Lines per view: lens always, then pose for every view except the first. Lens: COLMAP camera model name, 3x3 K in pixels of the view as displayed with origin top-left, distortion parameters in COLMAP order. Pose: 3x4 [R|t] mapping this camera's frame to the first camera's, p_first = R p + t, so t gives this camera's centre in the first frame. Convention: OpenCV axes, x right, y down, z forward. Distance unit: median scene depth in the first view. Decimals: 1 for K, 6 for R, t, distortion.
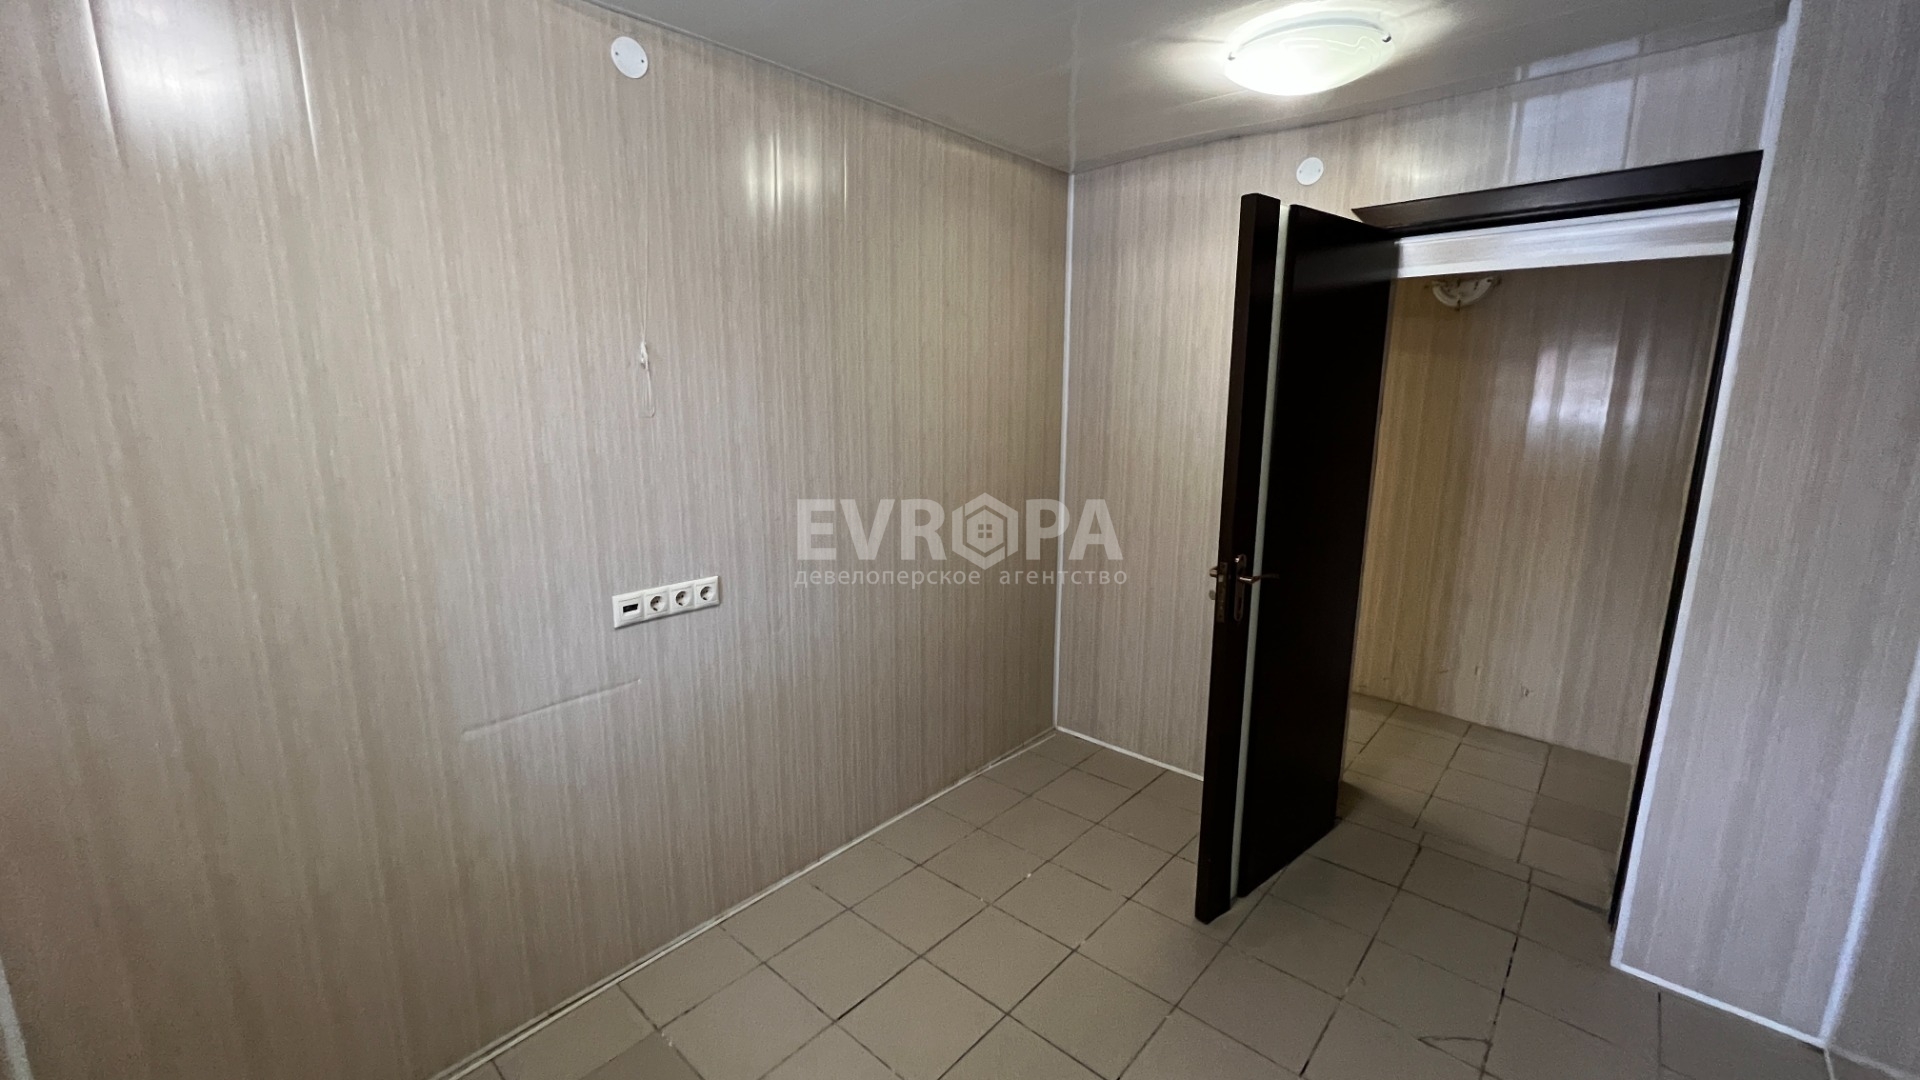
lens RADIAL K [[768.9, 0, 953.2], [0, 768.9, 538.4], [0, 0, 1]] dist [-0.000085, 0.000127]
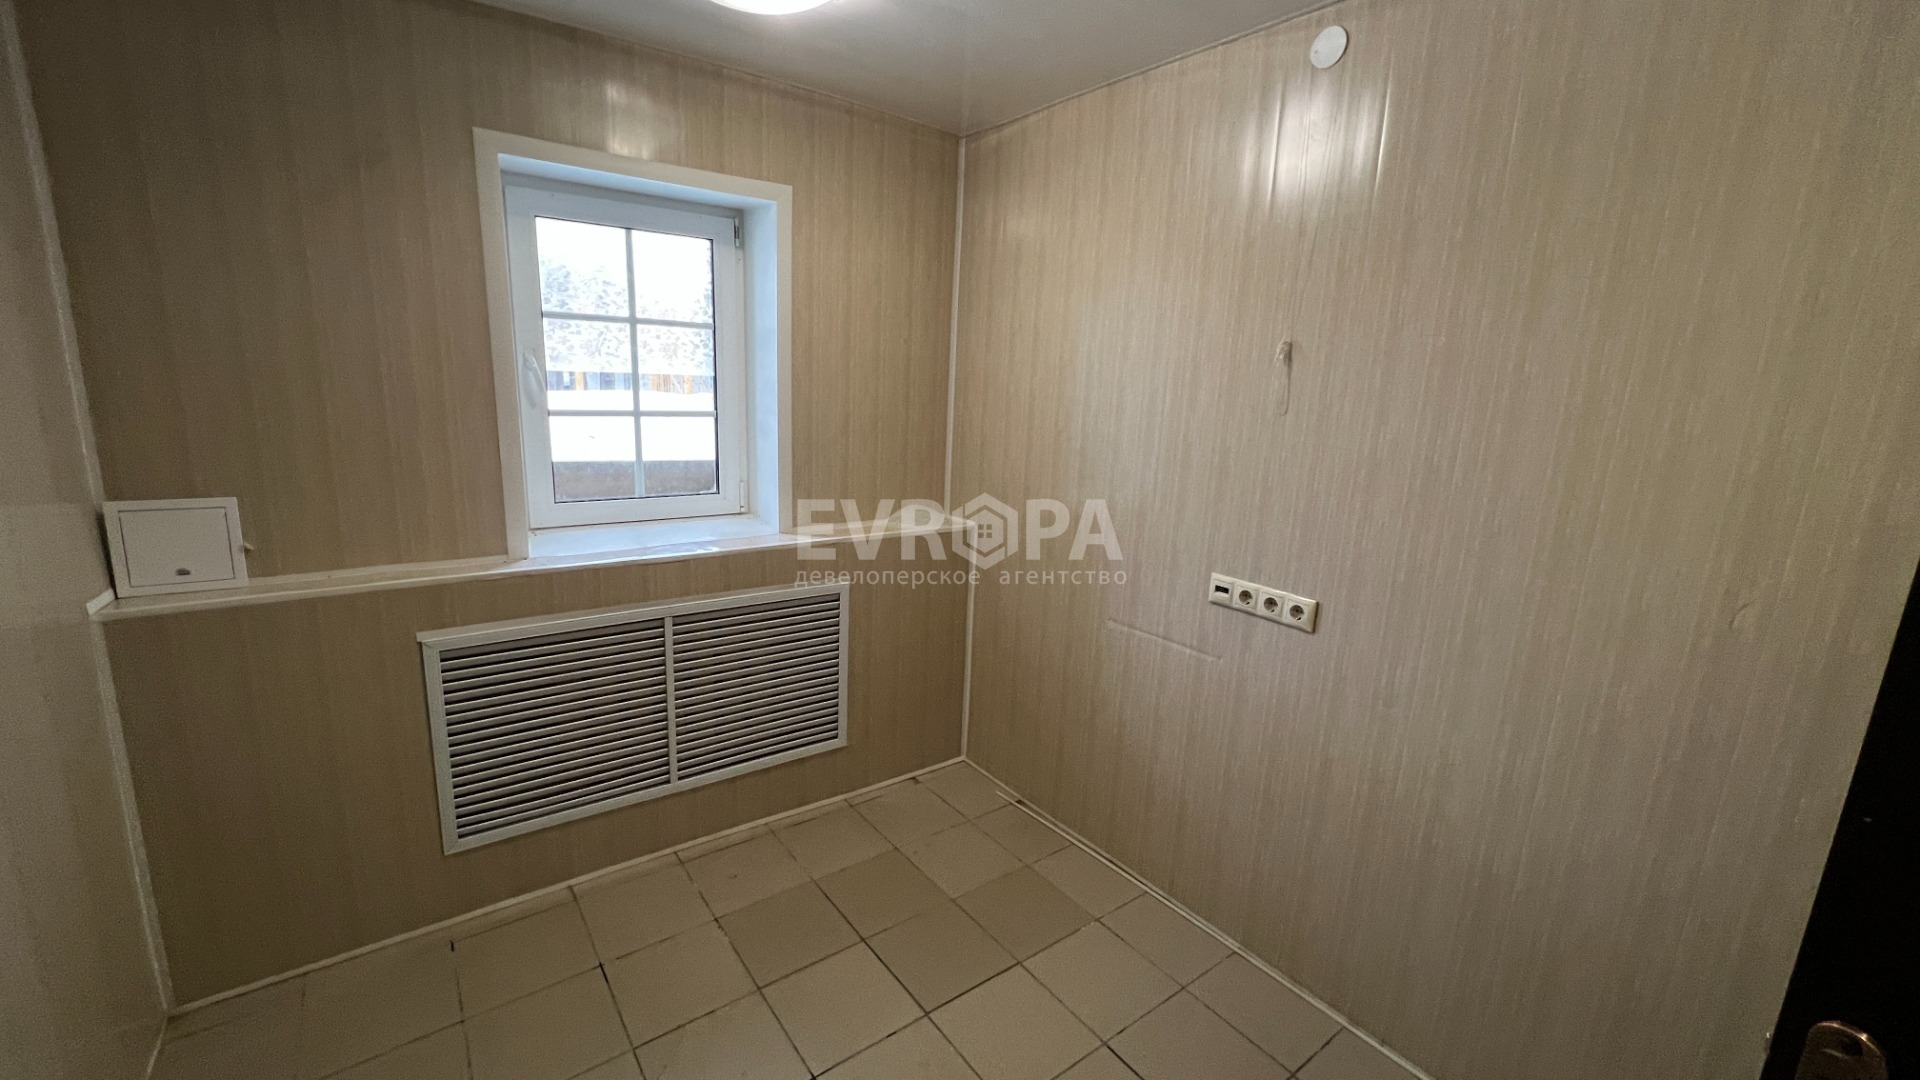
lens RADIAL K [[768.9, 0, 955.4], [0, 768.9, 533.0], [0, 0, 1]] dist [-0.000085, 0.000127]
pose [[-0.206348, 0.192733, -0.959309, 0.658459], [-0.223418, 0.945229, 0.237962, -0.153851], [0.952630, 0.263430, -0.151986, 0.776057]]
